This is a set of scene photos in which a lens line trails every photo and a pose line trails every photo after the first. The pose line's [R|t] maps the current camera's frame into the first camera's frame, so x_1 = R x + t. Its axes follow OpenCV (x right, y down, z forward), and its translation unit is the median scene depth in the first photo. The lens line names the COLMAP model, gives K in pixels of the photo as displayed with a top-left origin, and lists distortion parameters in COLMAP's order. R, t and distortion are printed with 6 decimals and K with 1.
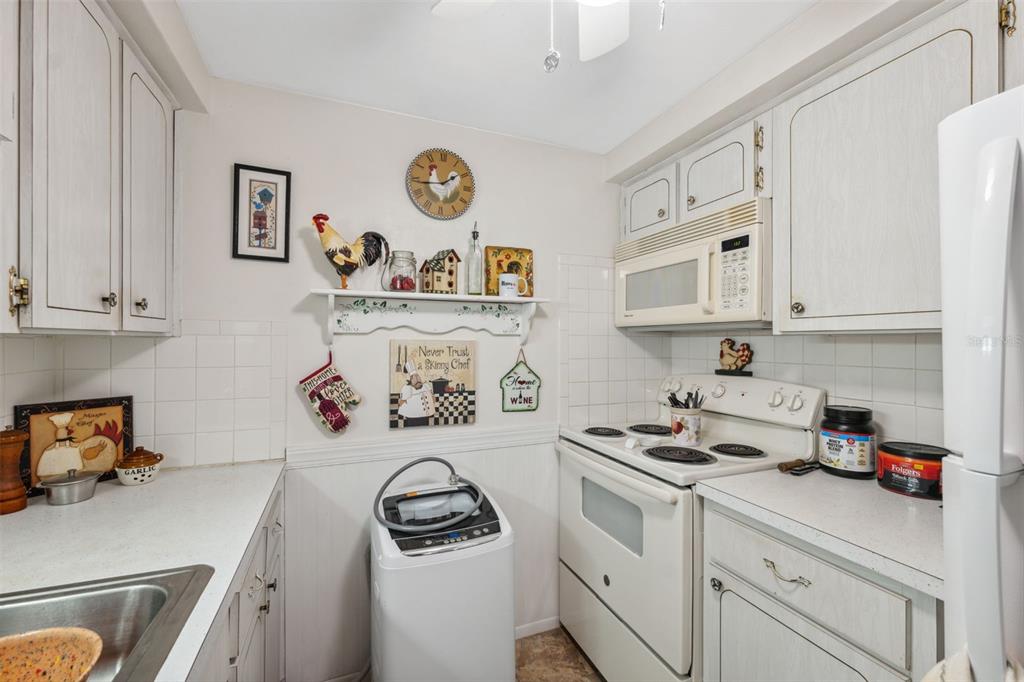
lens RADIAL K [[419.2, 0, 510.2], [0, 419.2, 341.7], [0, 0, 1]] dist [0.003578, -0.000058]
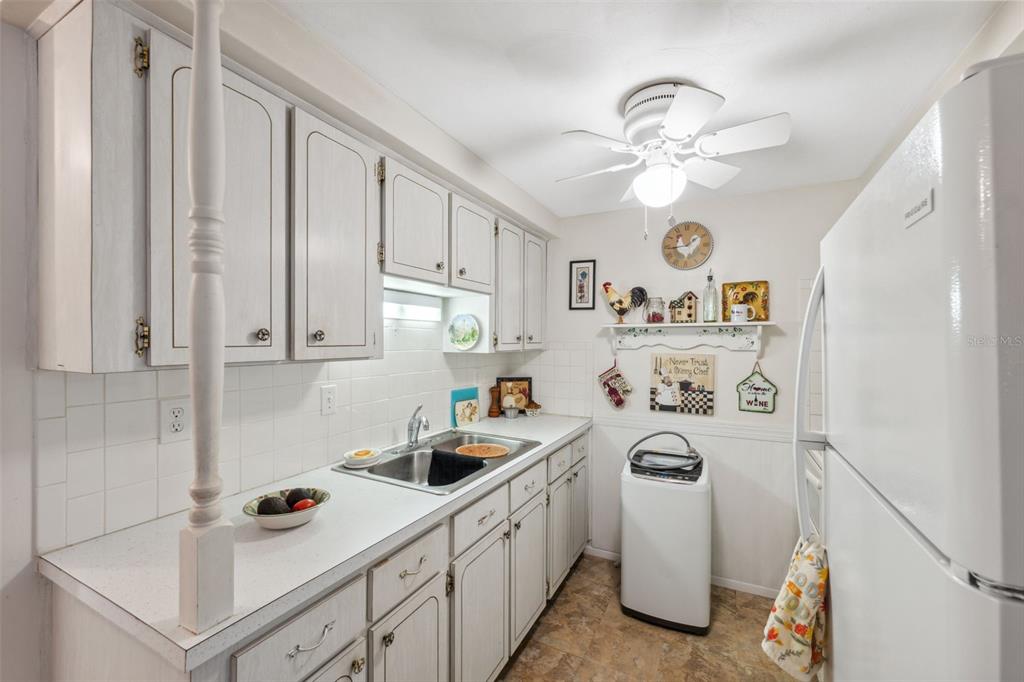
lens RADIAL K [[419.2, 0, 510.2], [0, 419.2, 341.7], [0, 0, 1]] dist [0.003578, -0.000058]
pose [[0.653653, 0.001374, -0.756793, 0.548618], [-0.003040, 0.999995, -0.000809, -0.044051], [0.756788, 0.002829, 0.653654, -0.412772]]
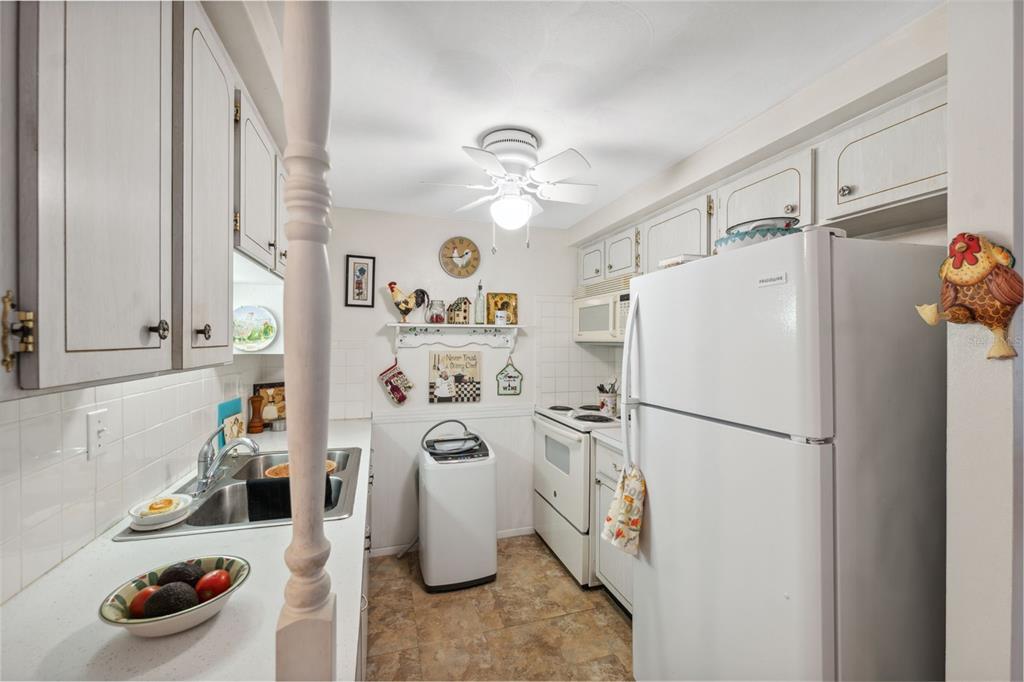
lens RADIAL K [[419.2, 0, 510.2], [0, 419.2, 341.7], [0, 0, 1]] dist [0.003578, -0.000058]
pose [[0.996974, 0.002972, -0.077684, 0.170156], [-0.002903, 0.999995, 0.001005, -0.043958], [0.077687, -0.000776, 0.996978, -0.664708]]
